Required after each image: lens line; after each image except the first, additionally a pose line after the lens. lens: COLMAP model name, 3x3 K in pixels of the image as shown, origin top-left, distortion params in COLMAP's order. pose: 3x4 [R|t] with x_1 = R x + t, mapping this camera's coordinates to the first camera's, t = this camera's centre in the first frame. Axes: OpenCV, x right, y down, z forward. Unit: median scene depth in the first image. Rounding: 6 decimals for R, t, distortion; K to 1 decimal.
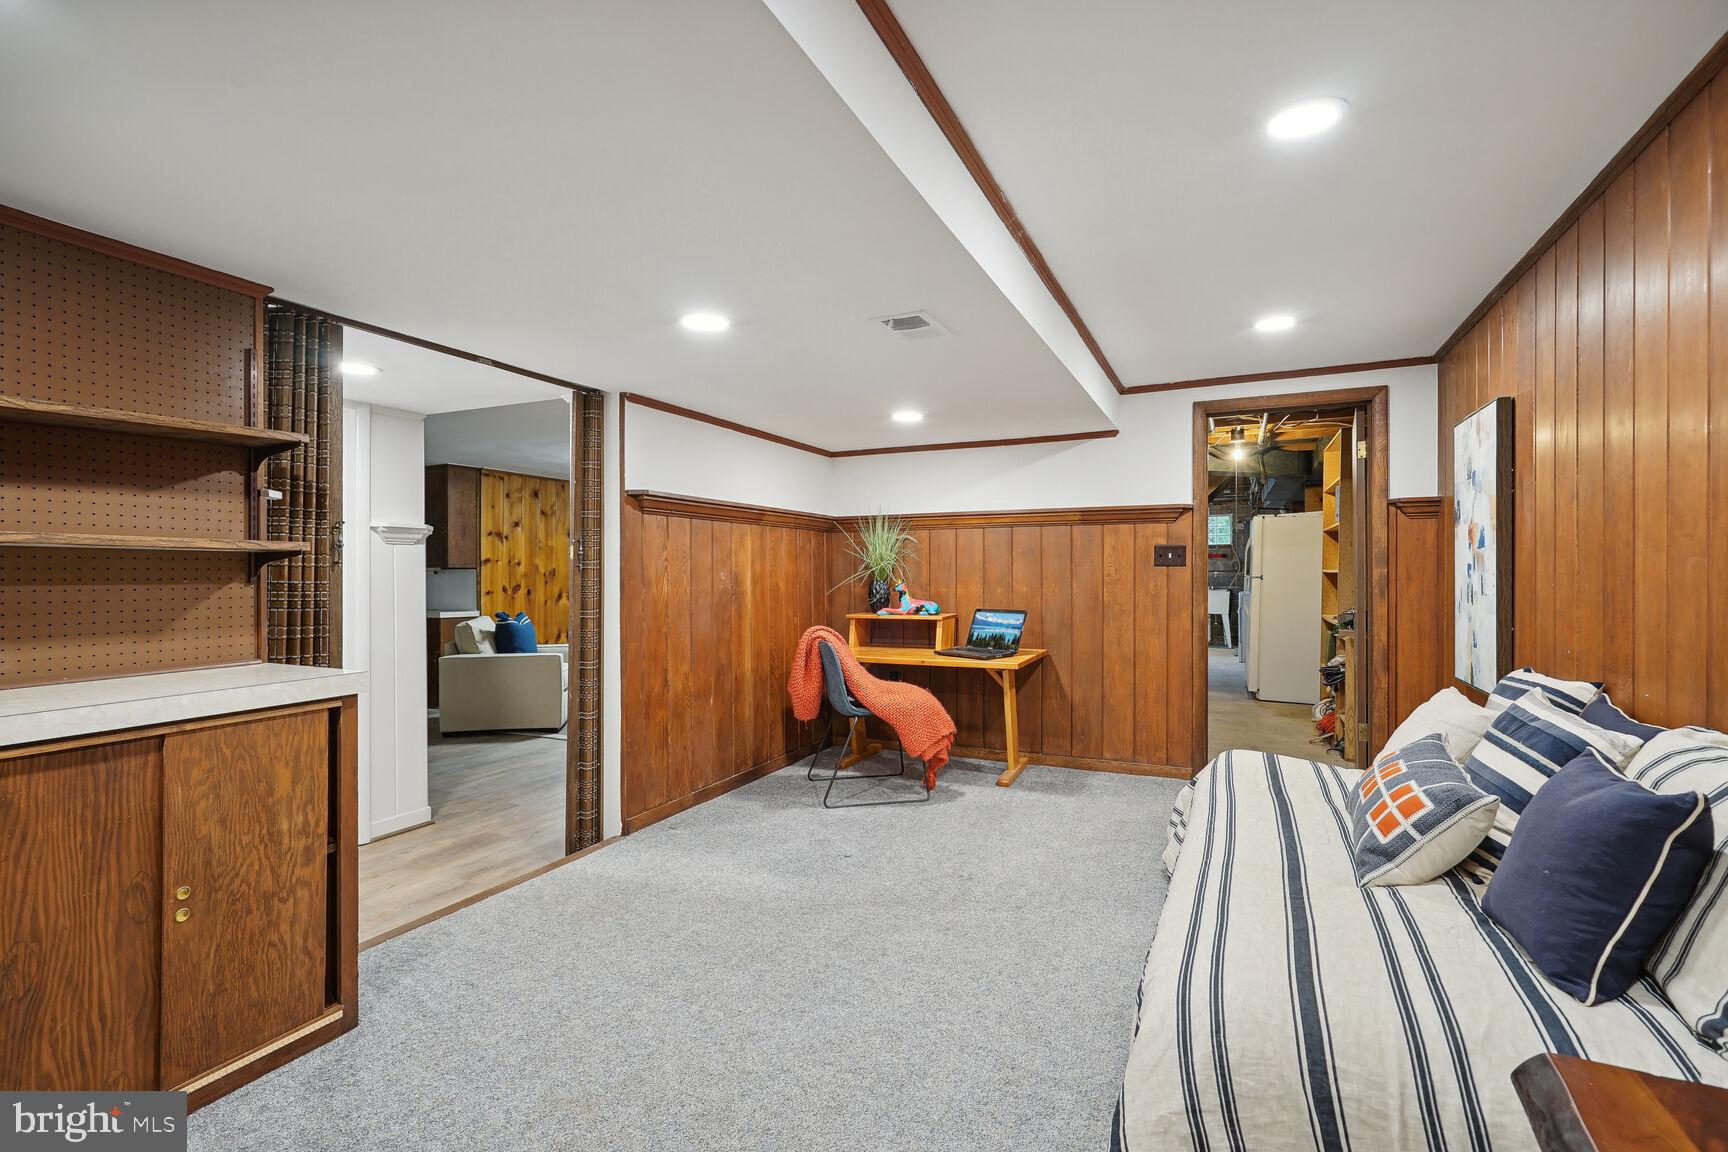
lens RADIAL K [[797.4, 0, 862.3], [0, 797.4, 569.0], [0, 0, 1]] dist [-0.000709, 0.001561]
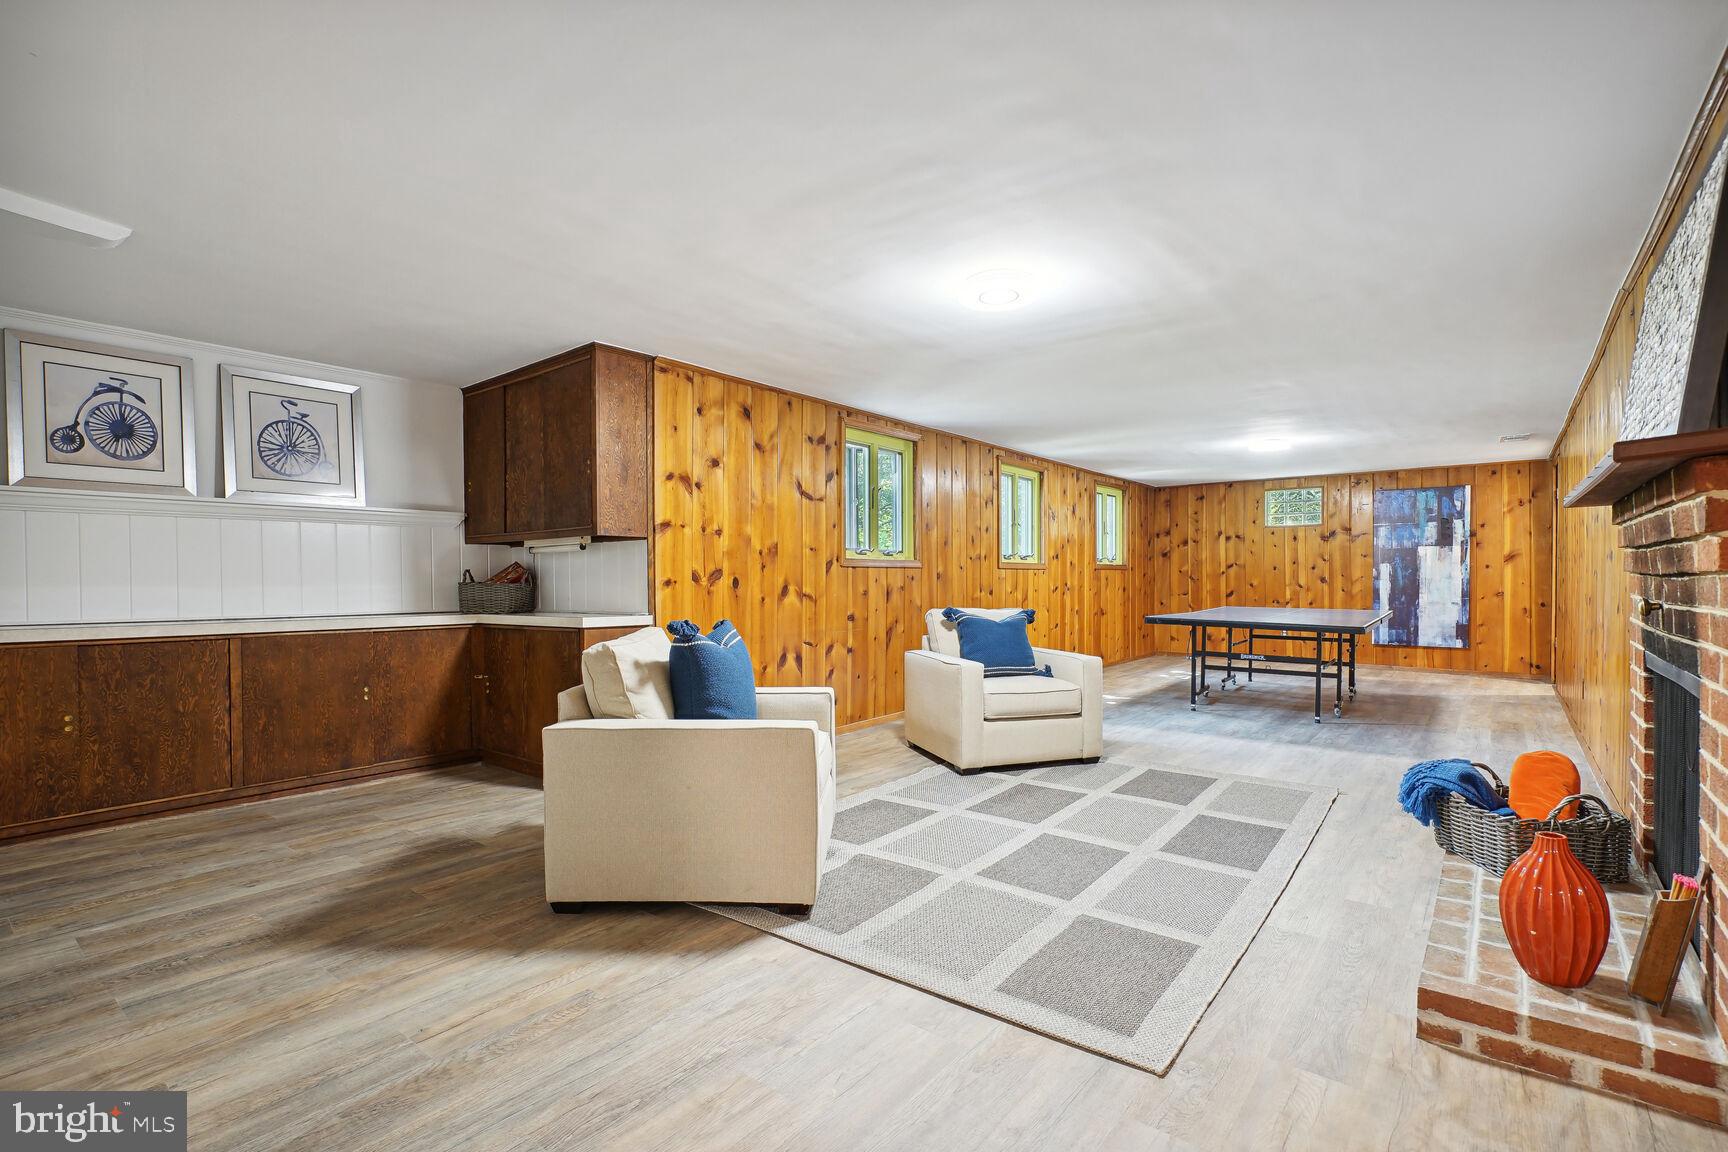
lens RADIAL K [[797.4, 0, 855.0], [0, 797.4, 584.3], [0, 0, 1]] dist [-0.000709, 0.001561]
pose [[0.971110, 0.003014, -0.238612, -0.209734], [0.001092, 0.999854, 0.017077, 0.021520], [0.238628, -0.016845, 0.970965, 0.491491]]
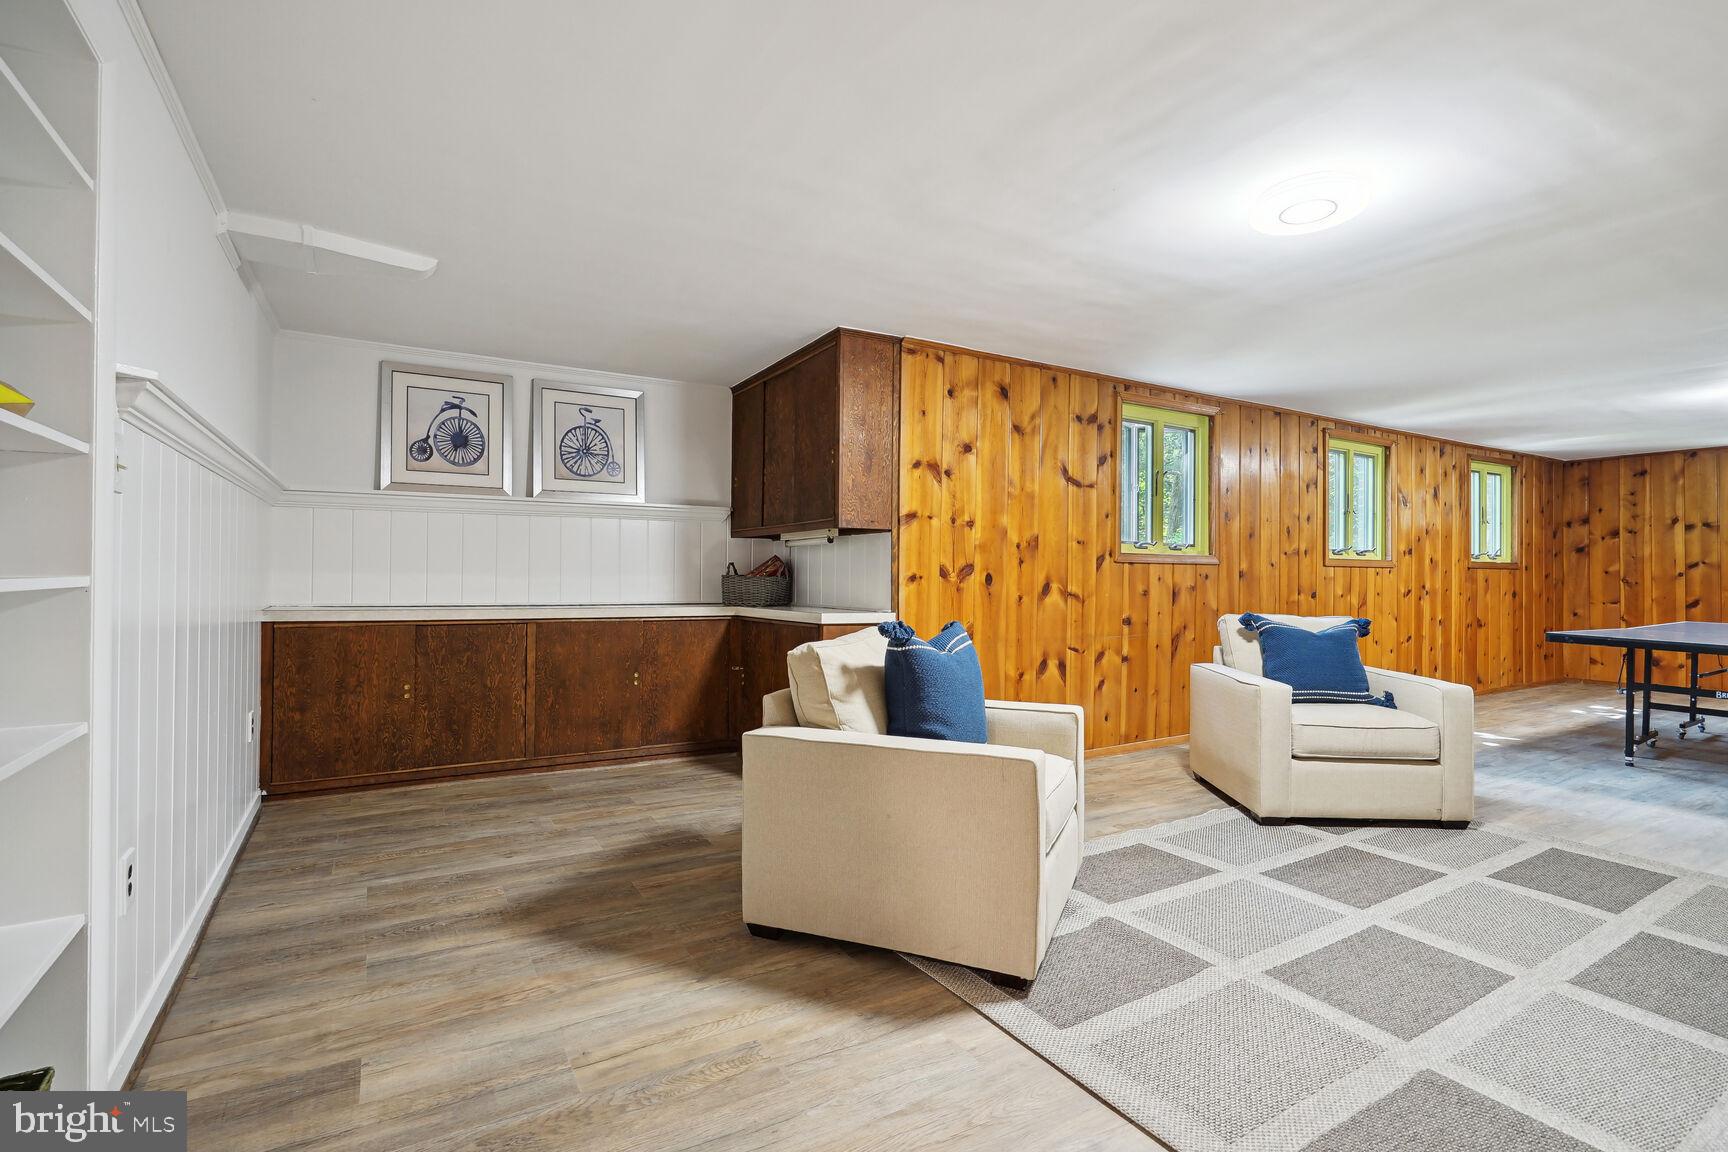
lens RADIAL K [[797.4, 0, 867.2], [0, 797.4, 565.3], [0, 0, 1]] dist [-0.000709, 0.001561]
pose [[0.825168, 0.006340, -0.564852, -0.200845], [-0.007591, 0.999971, 0.000135, 0.021574], [0.564836, 0.004176, 0.825192, 0.555352]]
